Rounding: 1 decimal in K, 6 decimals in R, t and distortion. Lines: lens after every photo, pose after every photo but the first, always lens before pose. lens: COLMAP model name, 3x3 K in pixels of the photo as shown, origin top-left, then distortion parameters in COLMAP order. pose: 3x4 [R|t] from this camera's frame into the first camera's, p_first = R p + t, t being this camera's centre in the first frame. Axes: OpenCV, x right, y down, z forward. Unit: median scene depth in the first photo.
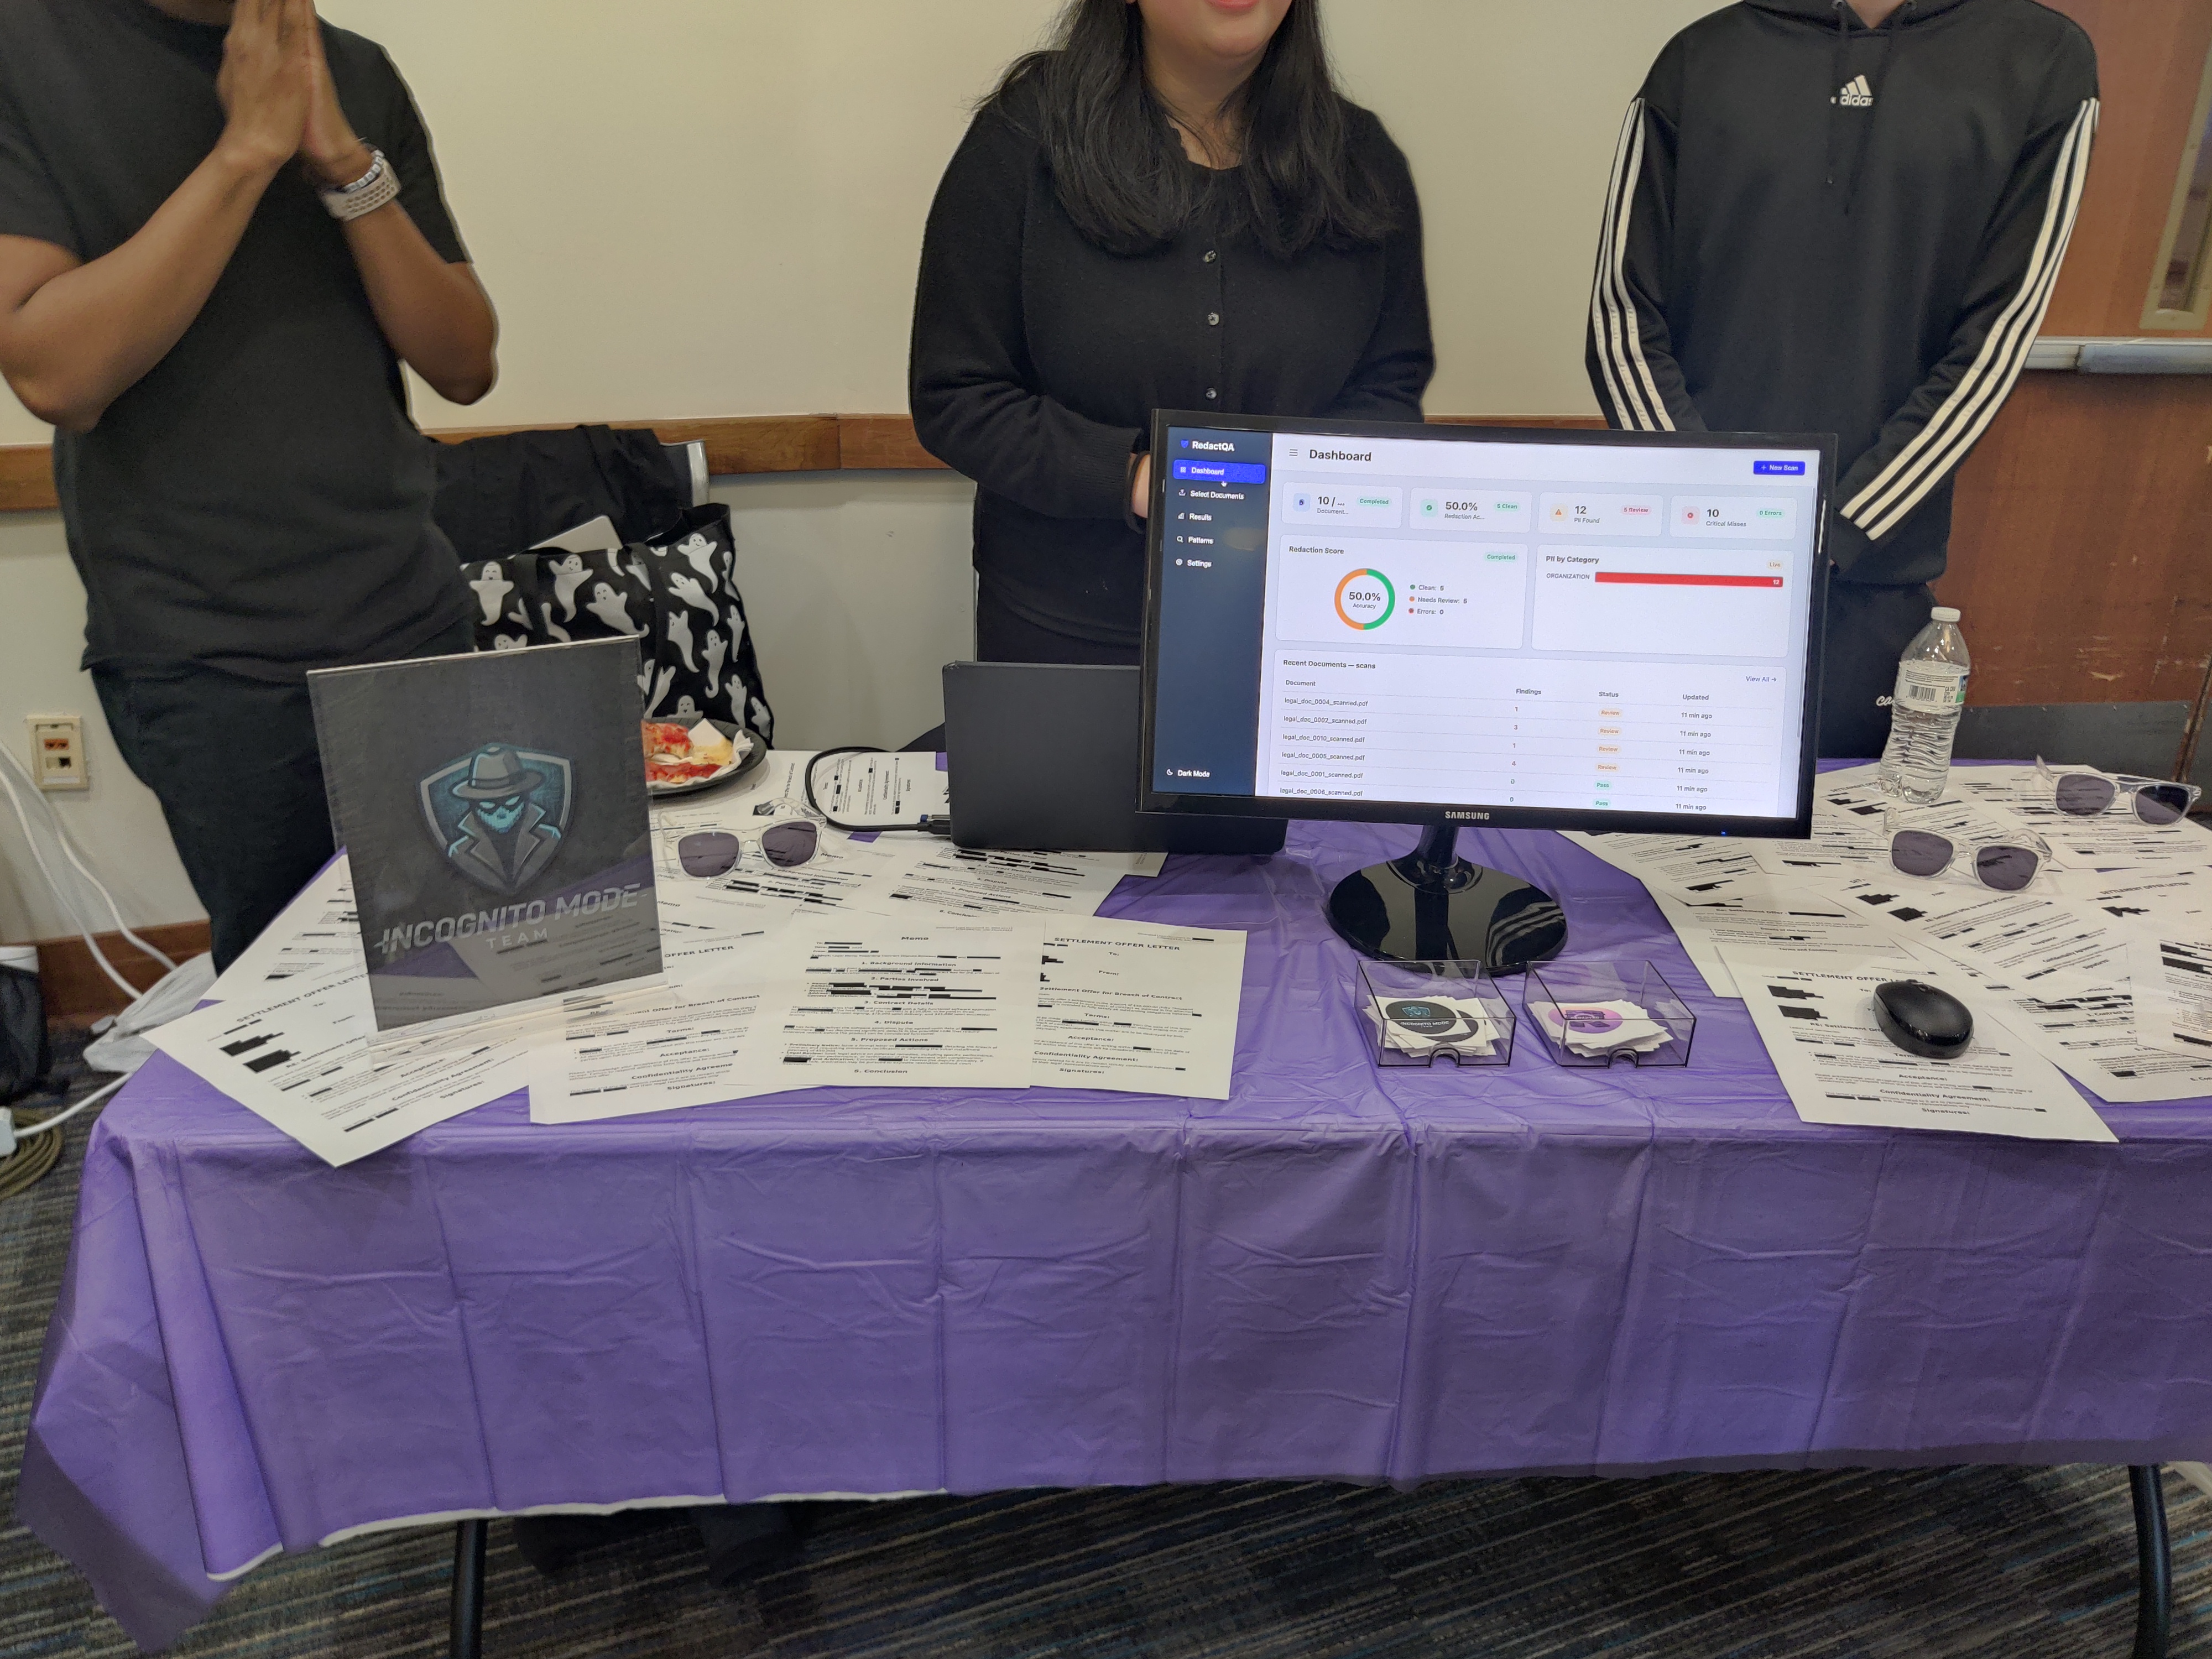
lens RADIAL K [[1866.7, 0, 1154.5], [0, 1866.7, 837.3], [0, 0, 1]] dist [0.123460, -0.381463]
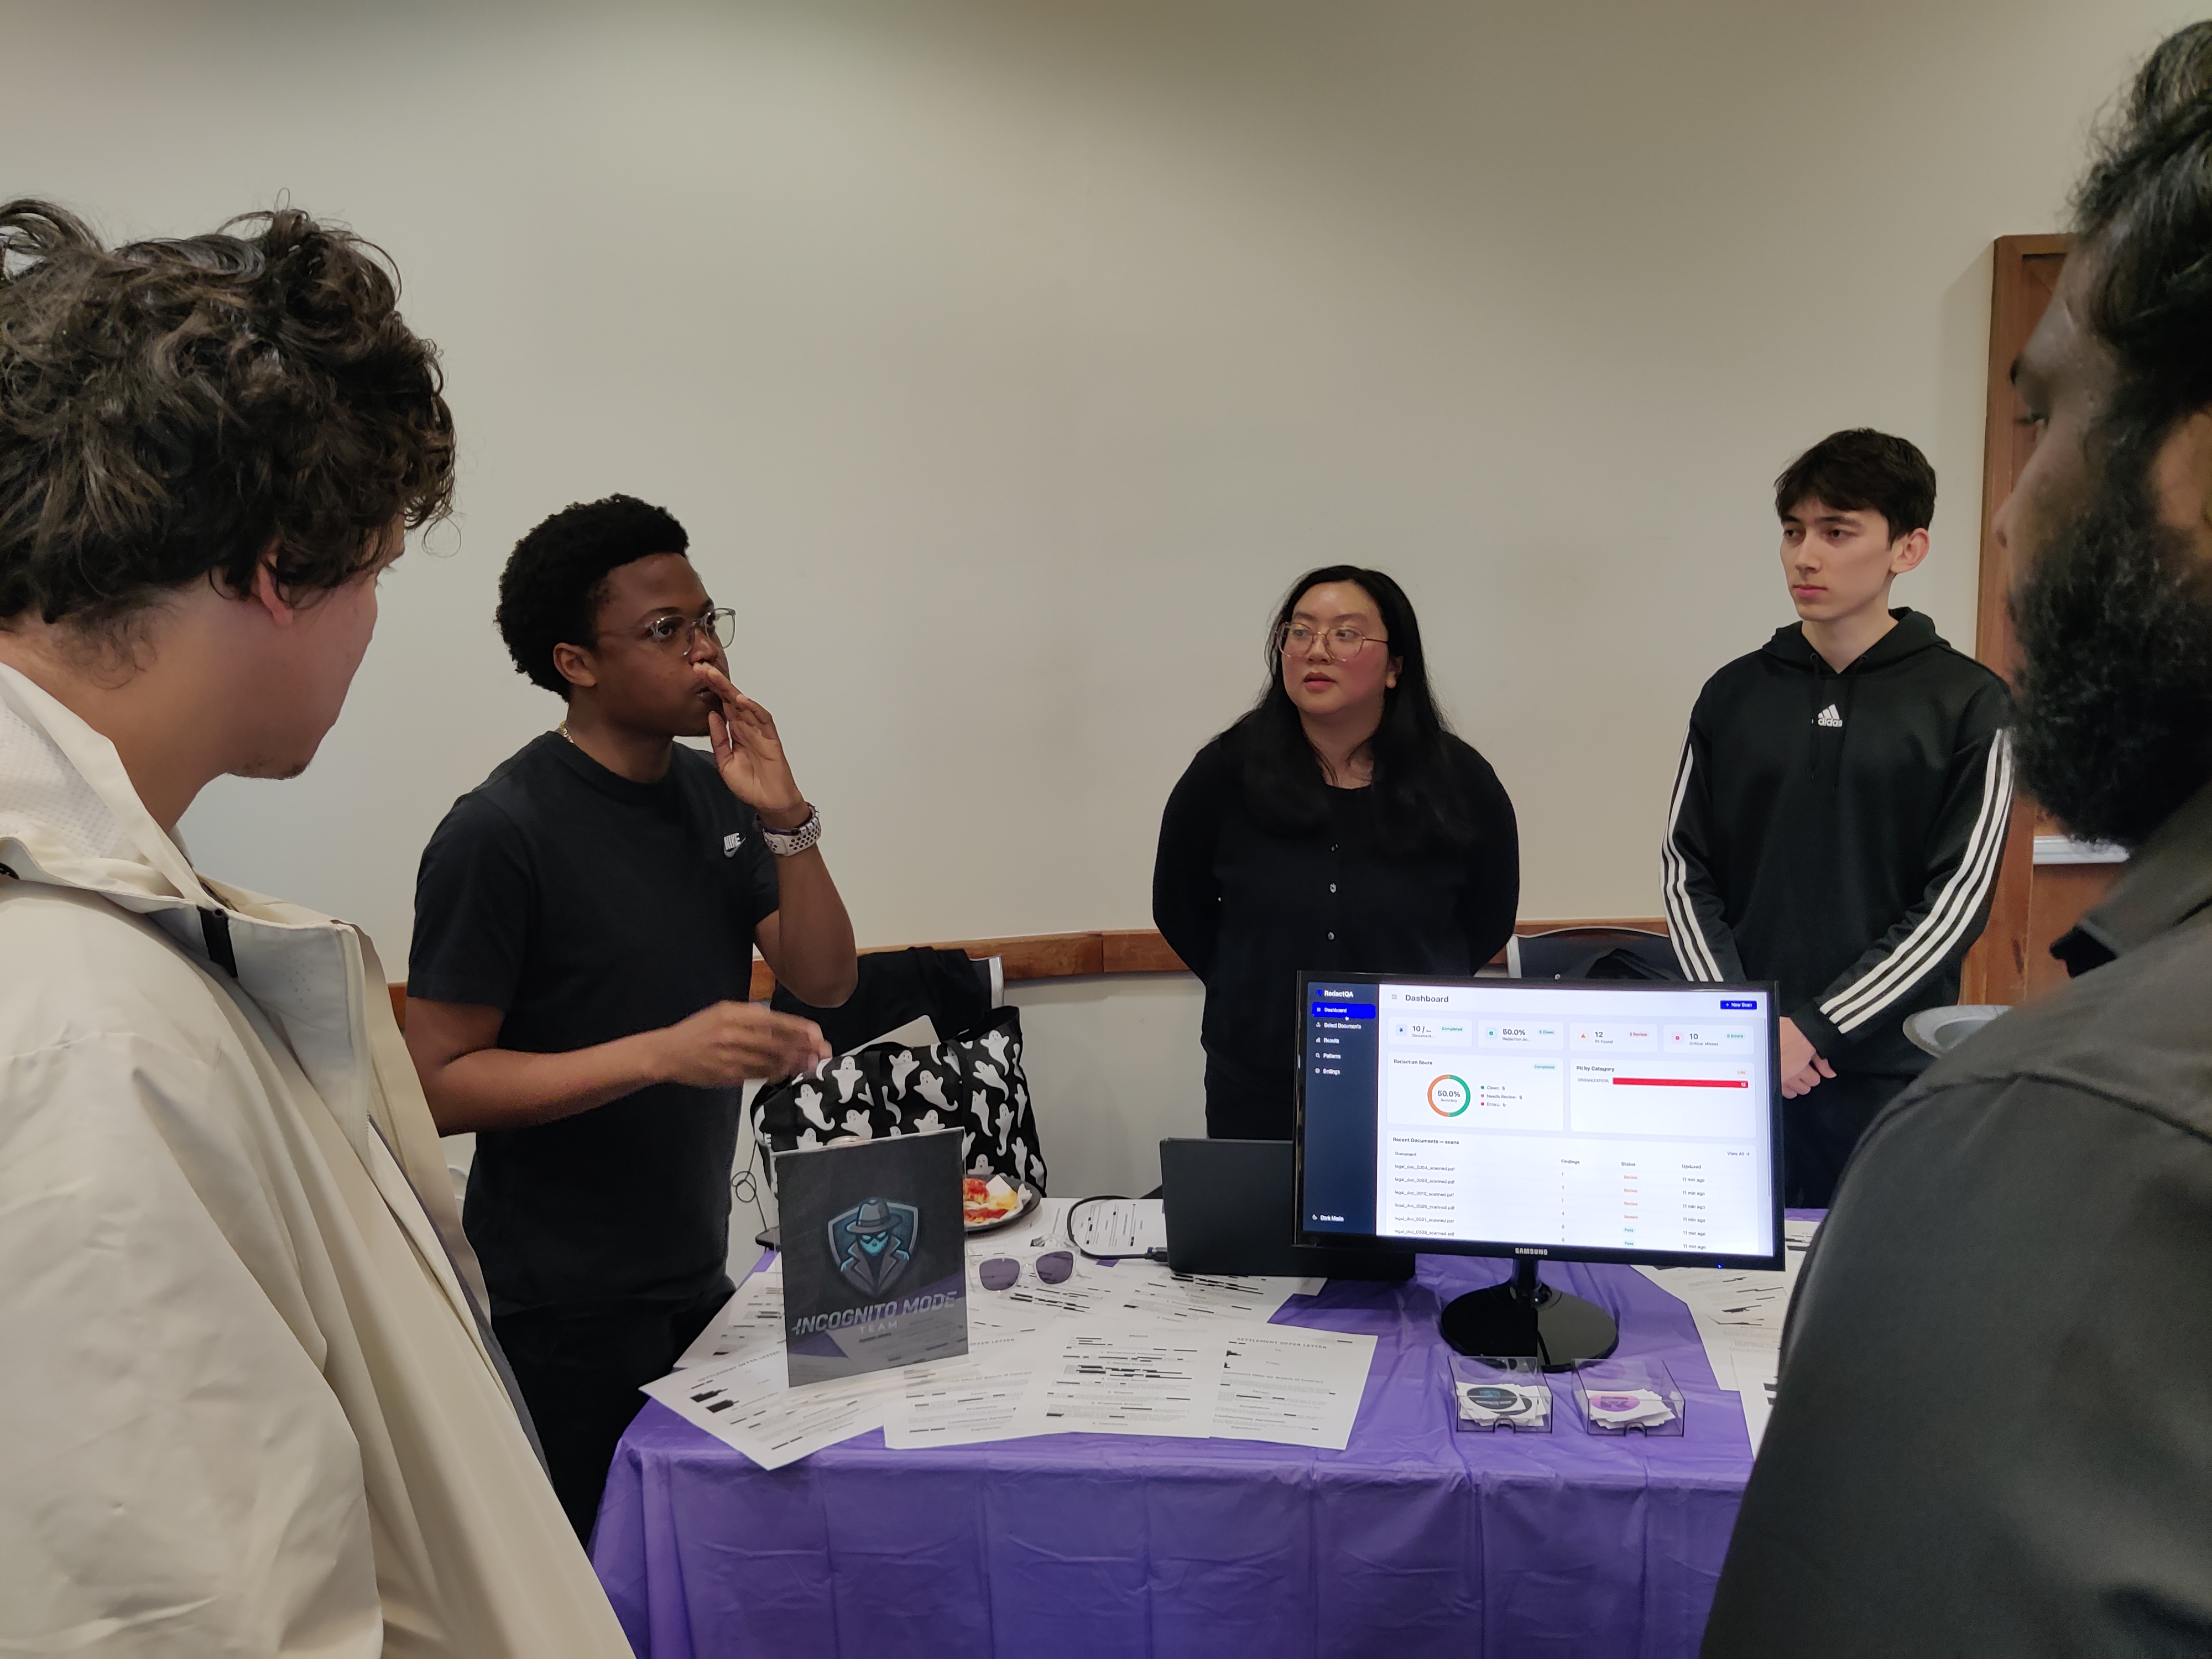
lens RADIAL K [[1866.7, 0, 1154.5], [0, 1866.7, 837.3], [0, 0, 1]] dist [0.123460, -0.381463]
pose [[0.989493, -0.022957, -0.142744, 0.098718], [-0.010493, 0.973306, -0.229271, 0.012745], [0.144197, 0.228360, 0.962839, -0.470572]]
